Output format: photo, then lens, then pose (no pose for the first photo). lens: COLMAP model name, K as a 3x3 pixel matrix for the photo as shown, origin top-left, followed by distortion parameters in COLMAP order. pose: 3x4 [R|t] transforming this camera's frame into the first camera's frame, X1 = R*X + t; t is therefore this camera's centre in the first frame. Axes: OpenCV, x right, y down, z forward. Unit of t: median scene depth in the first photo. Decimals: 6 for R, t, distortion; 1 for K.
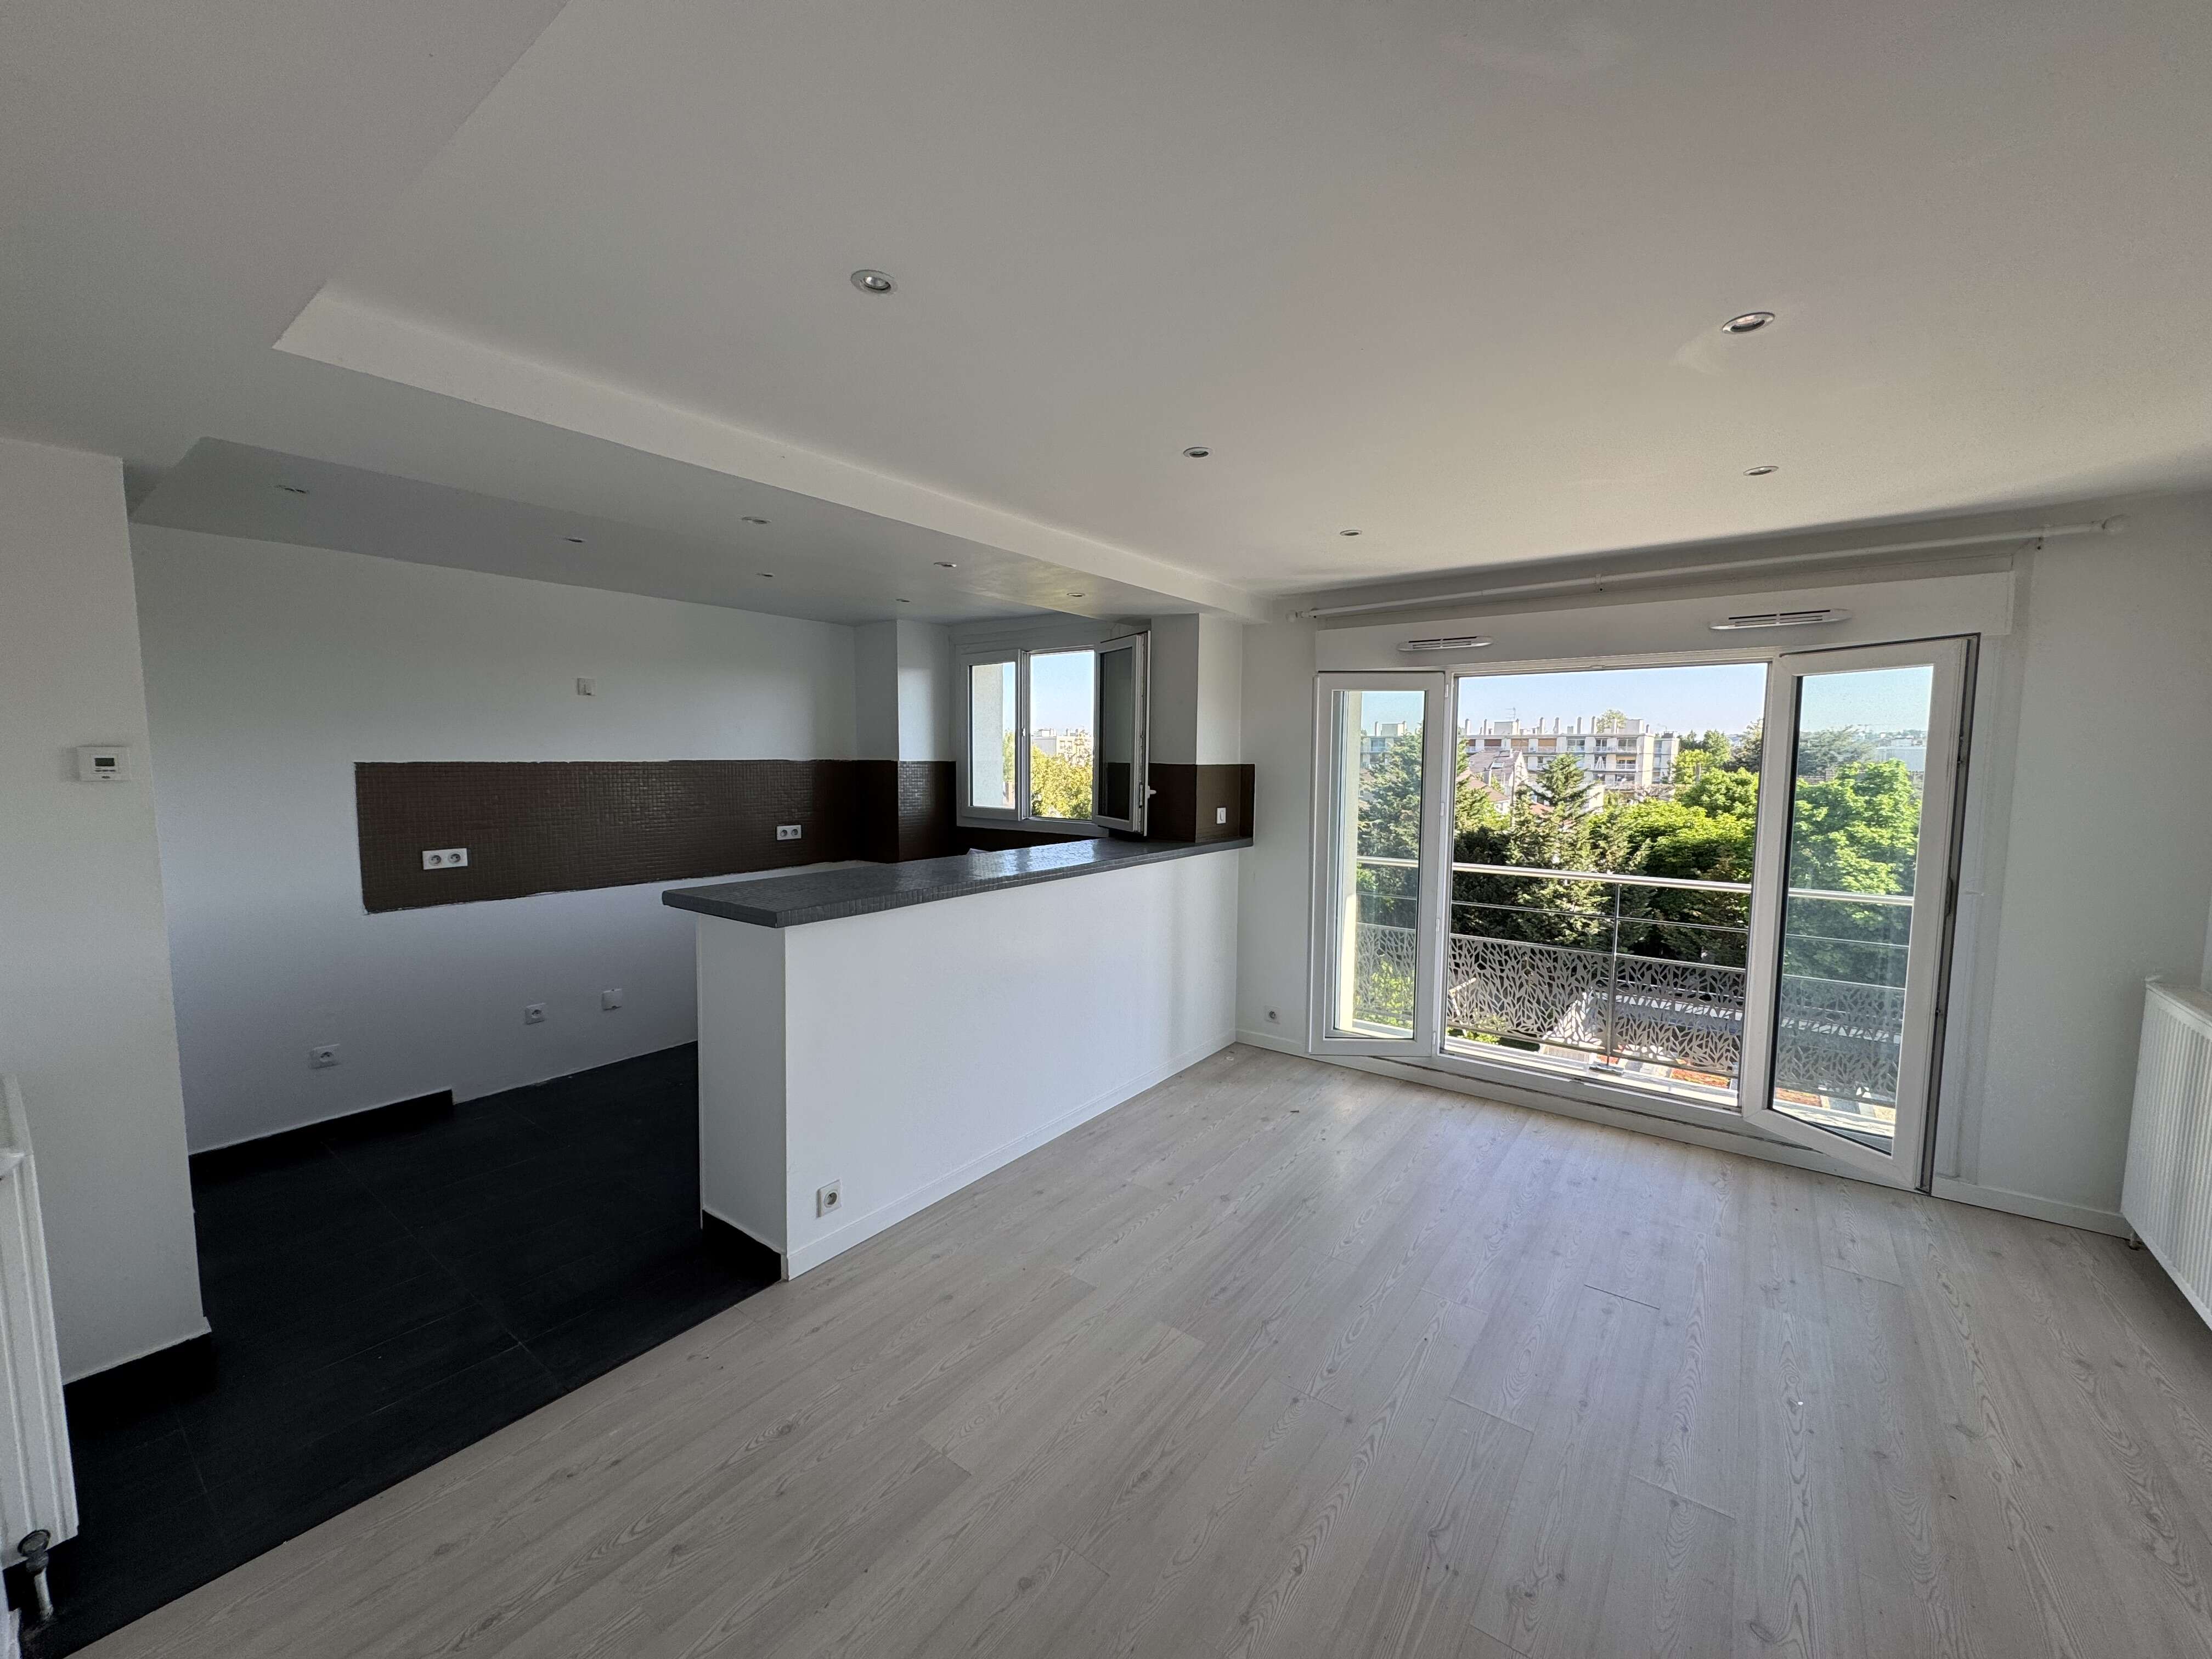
lens RADIAL K [[876.6, 0, 1098.1], [0, 876.6, 838.8], [0, 0, 1]] dist [0.001322, -0.000054]
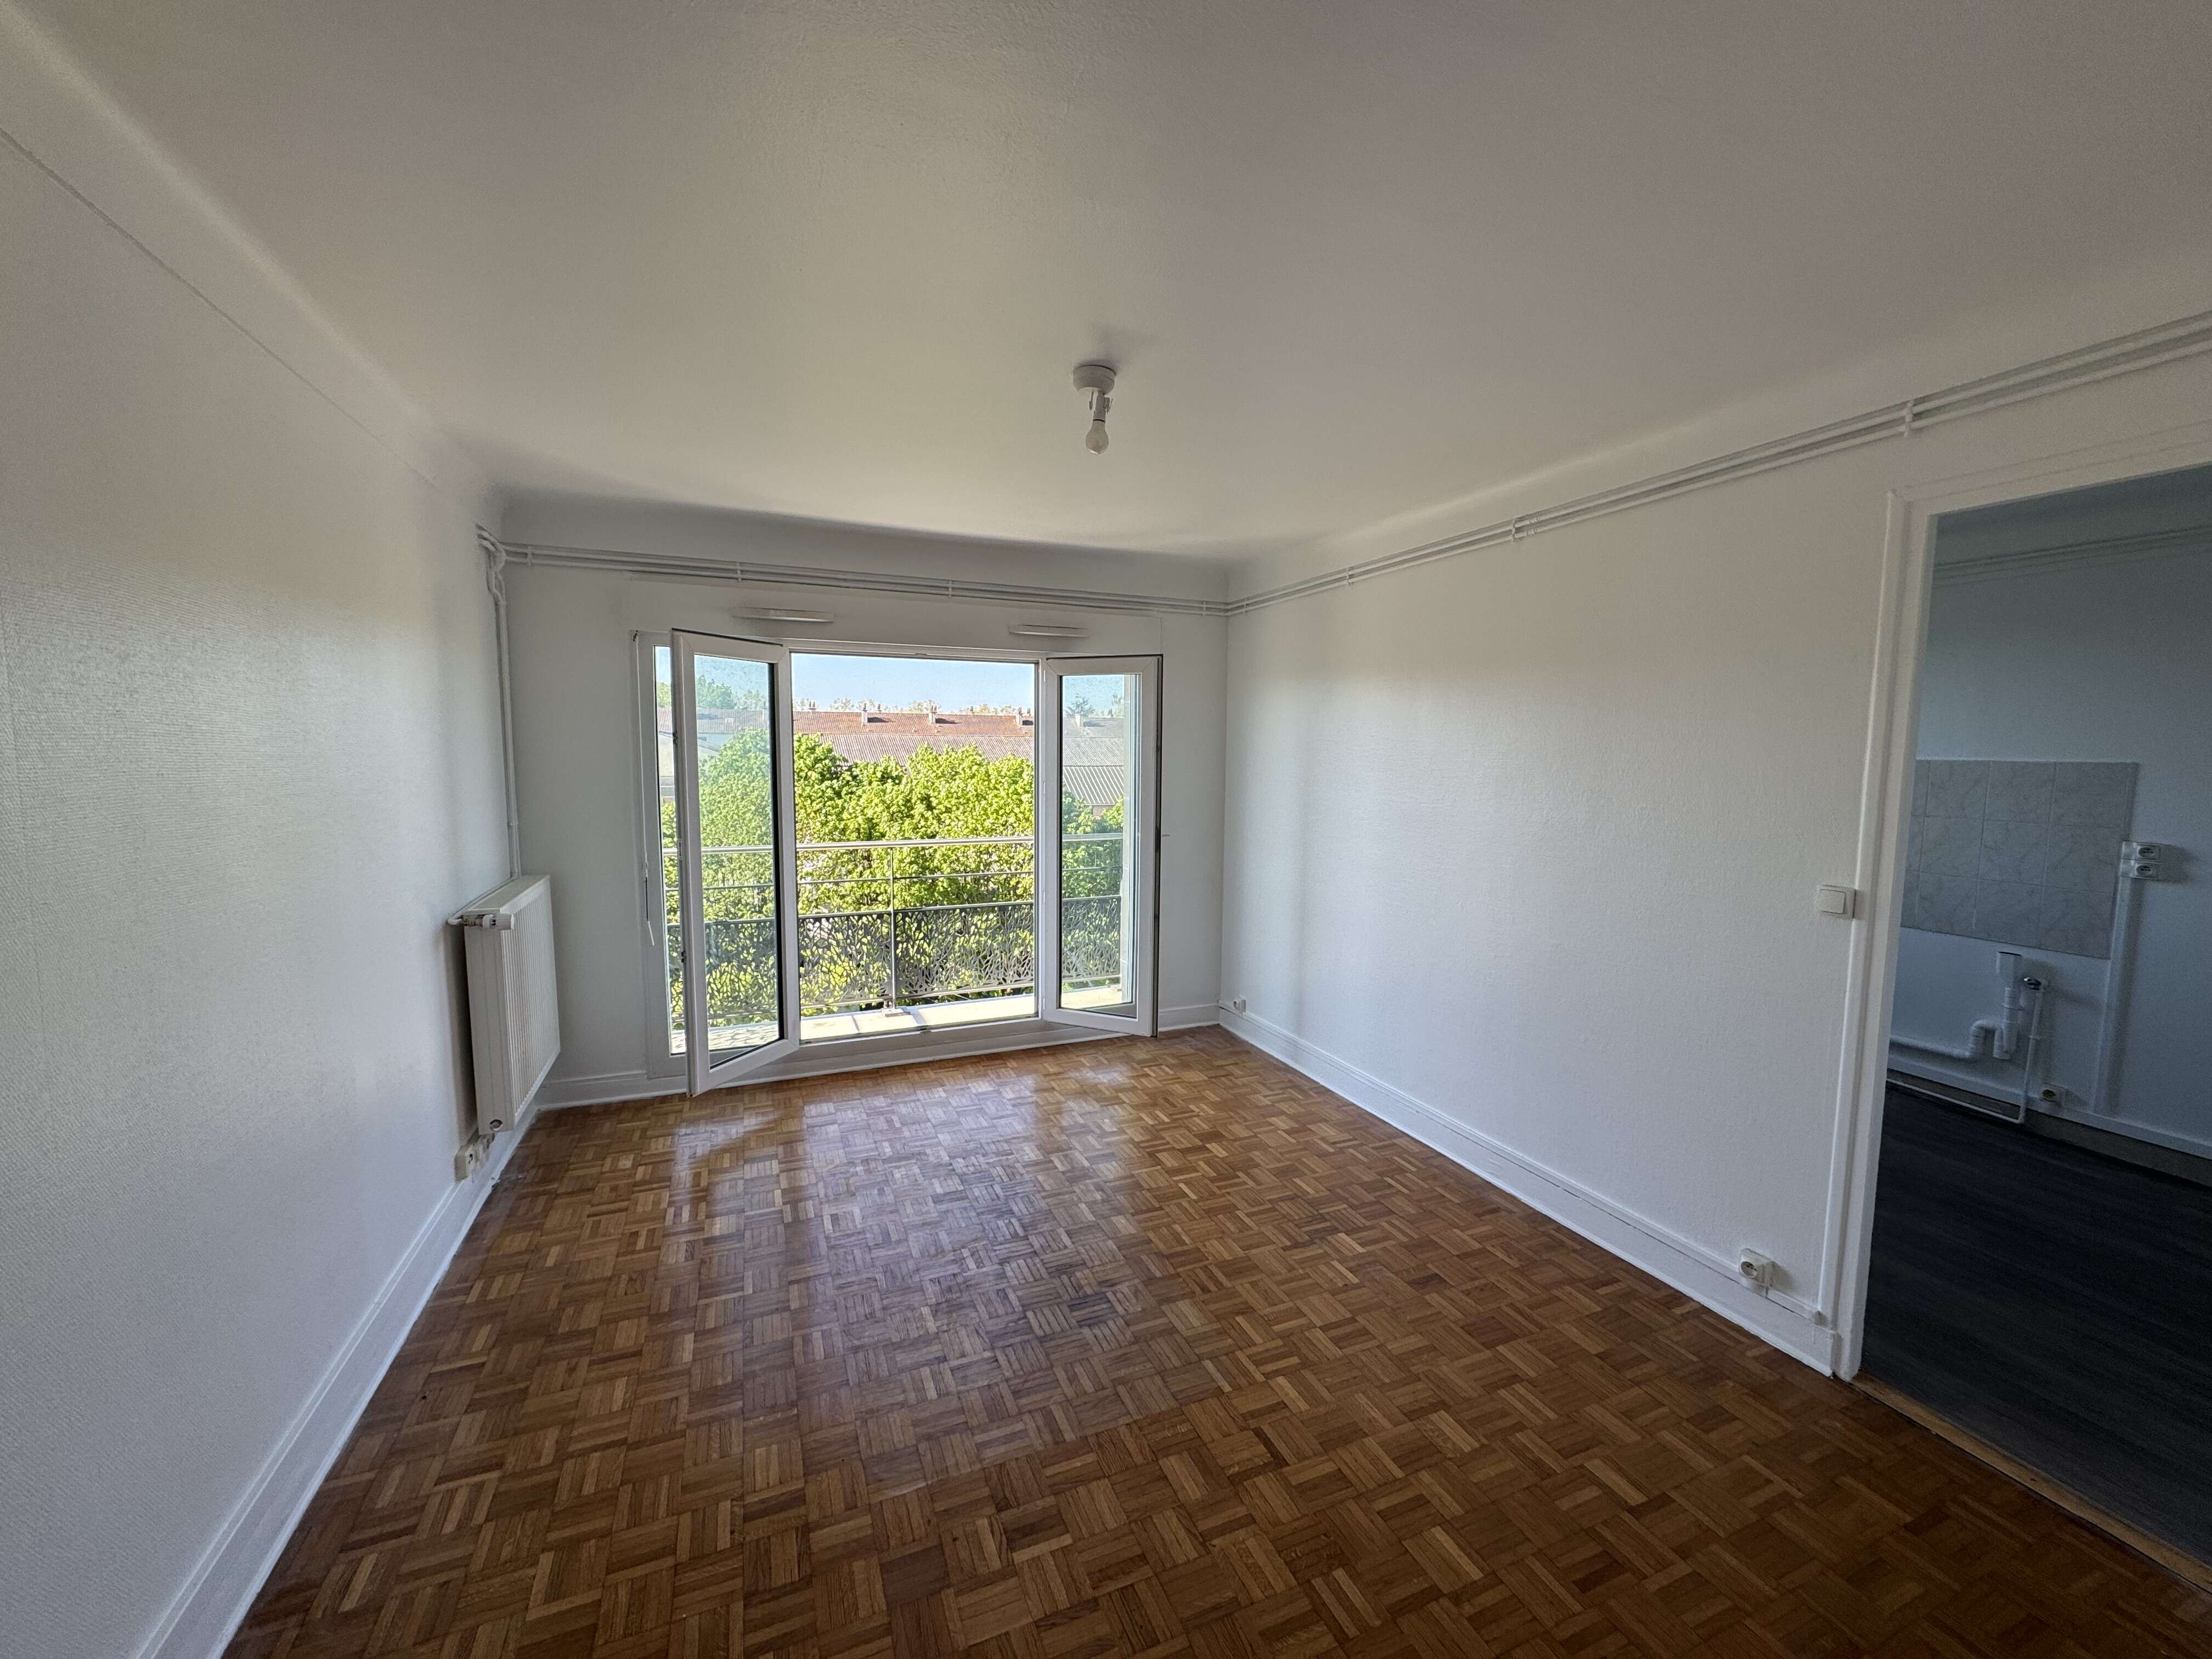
lens RADIAL K [[876.6, 0, 1100.7], [0, 876.6, 826.7], [0, 0, 1]] dist [0.001322, -0.000054]
pose [[0.504745, -0.082947, 0.859274, -0.297802], [0.074367, 0.995851, 0.052447, -0.022591], [-0.860059, 0.037429, 0.508819, 0.268406]]
